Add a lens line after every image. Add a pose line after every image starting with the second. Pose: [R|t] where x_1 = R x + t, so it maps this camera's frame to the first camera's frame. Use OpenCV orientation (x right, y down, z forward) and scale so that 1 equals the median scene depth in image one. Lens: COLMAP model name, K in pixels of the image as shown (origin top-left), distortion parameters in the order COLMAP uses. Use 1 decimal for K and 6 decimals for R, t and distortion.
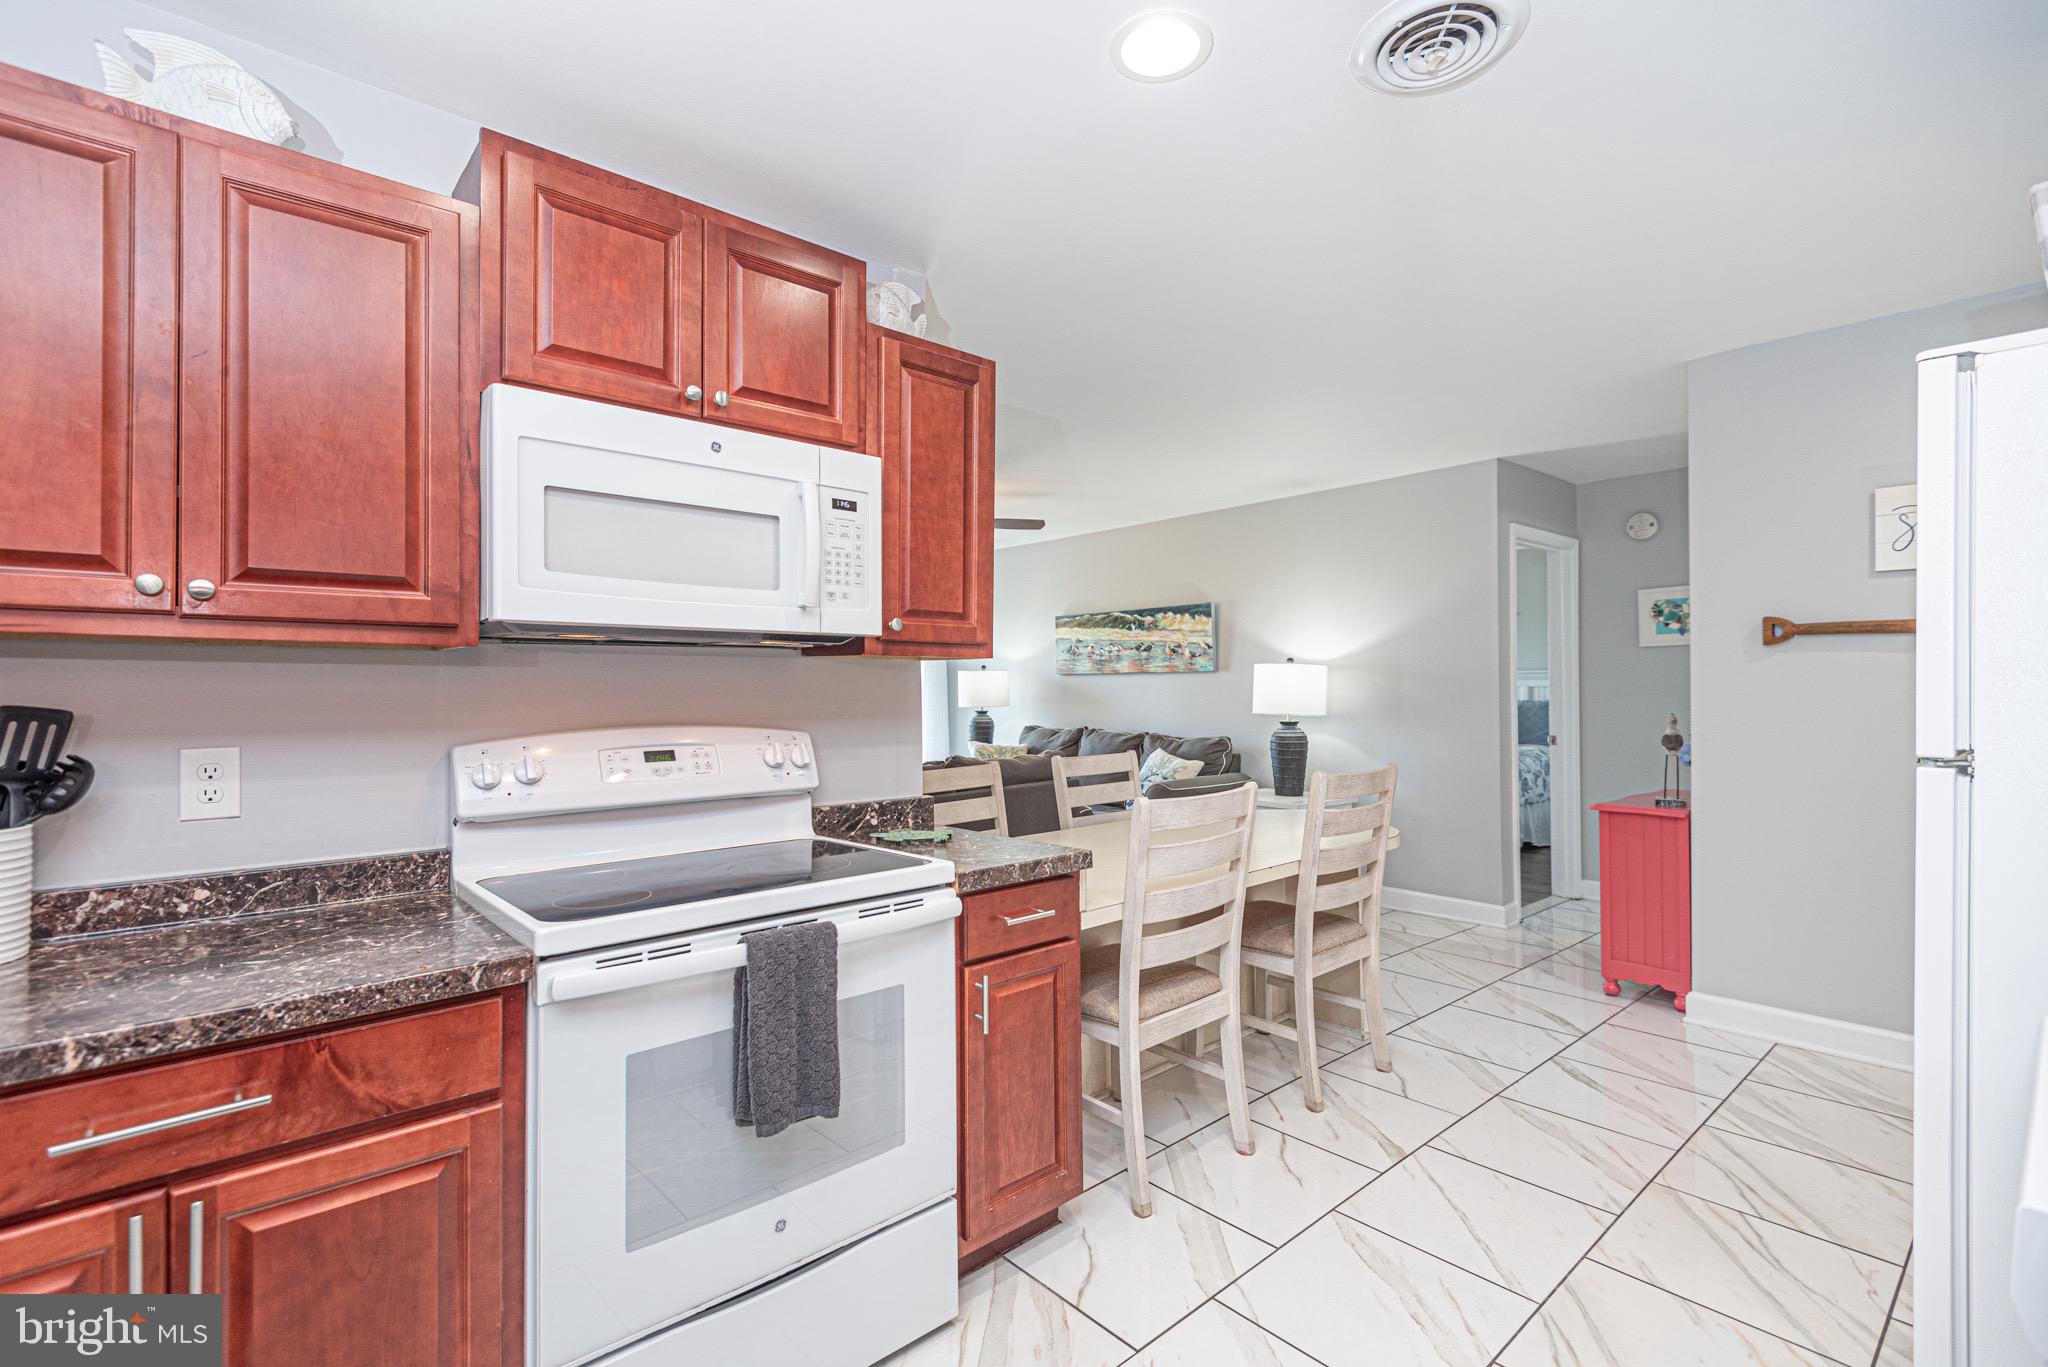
lens RADIAL K [[974.0, 0, 1053.2], [0, 974.0, 677.4], [0, 0, 1]] dist [0.039678, -0.000229]
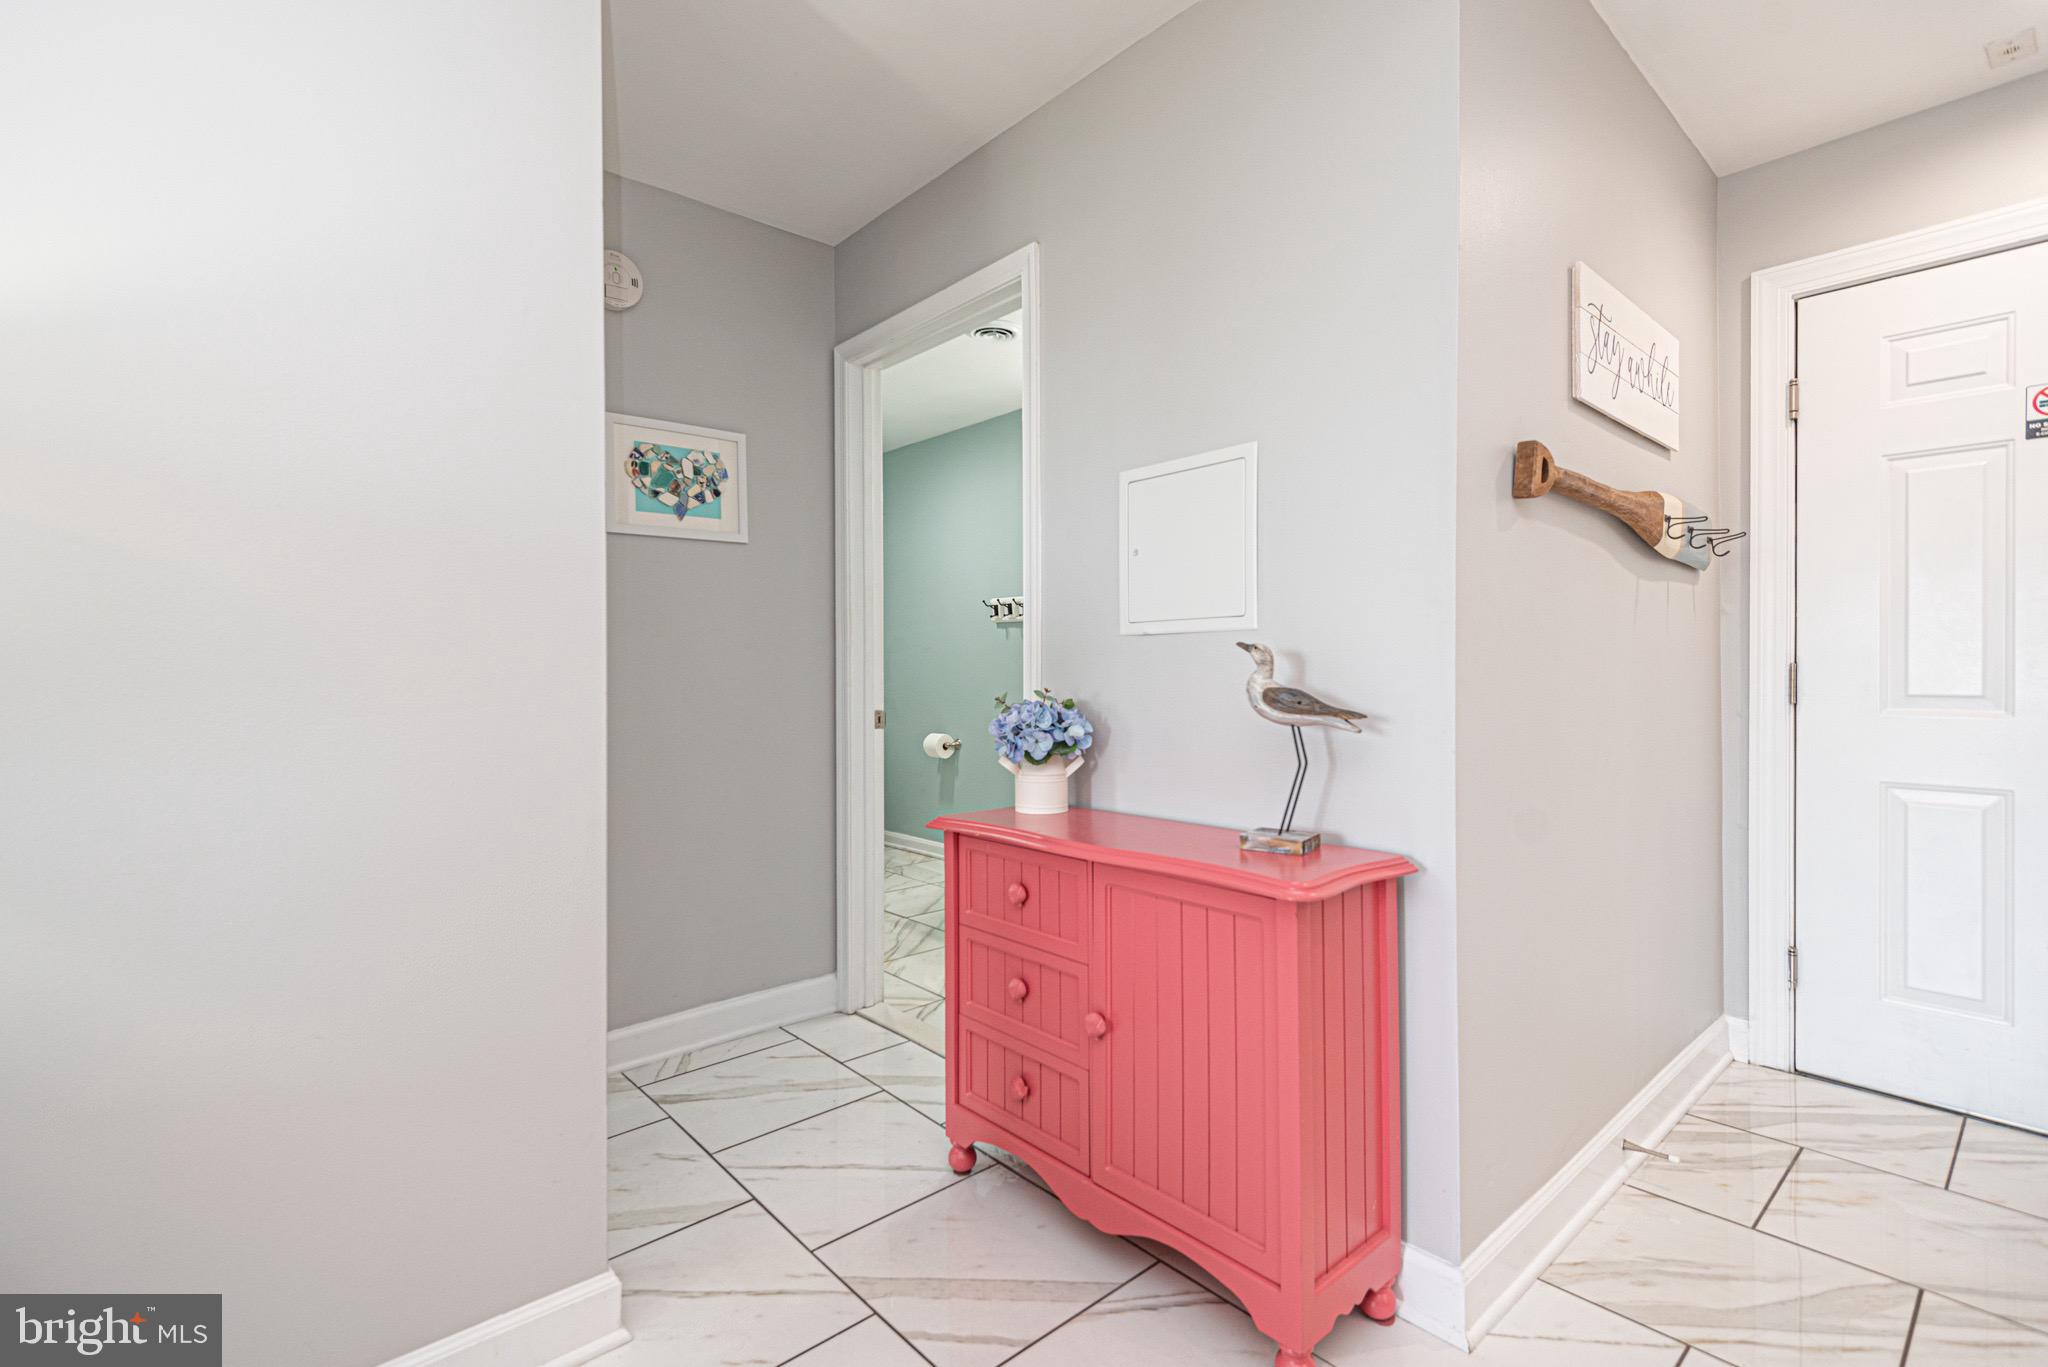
lens RADIAL K [[922.7, 0, 1016.0], [0, 922.7, 671.1], [0, 0, 1]] dist [0.031769, -0.015133]
pose [[0.020163, 0.005603, 0.999781, 0.129430], [-0.005865, 0.999968, -0.005486, 0.032210], [-0.999780, -0.005753, 0.020195, 0.680653]]
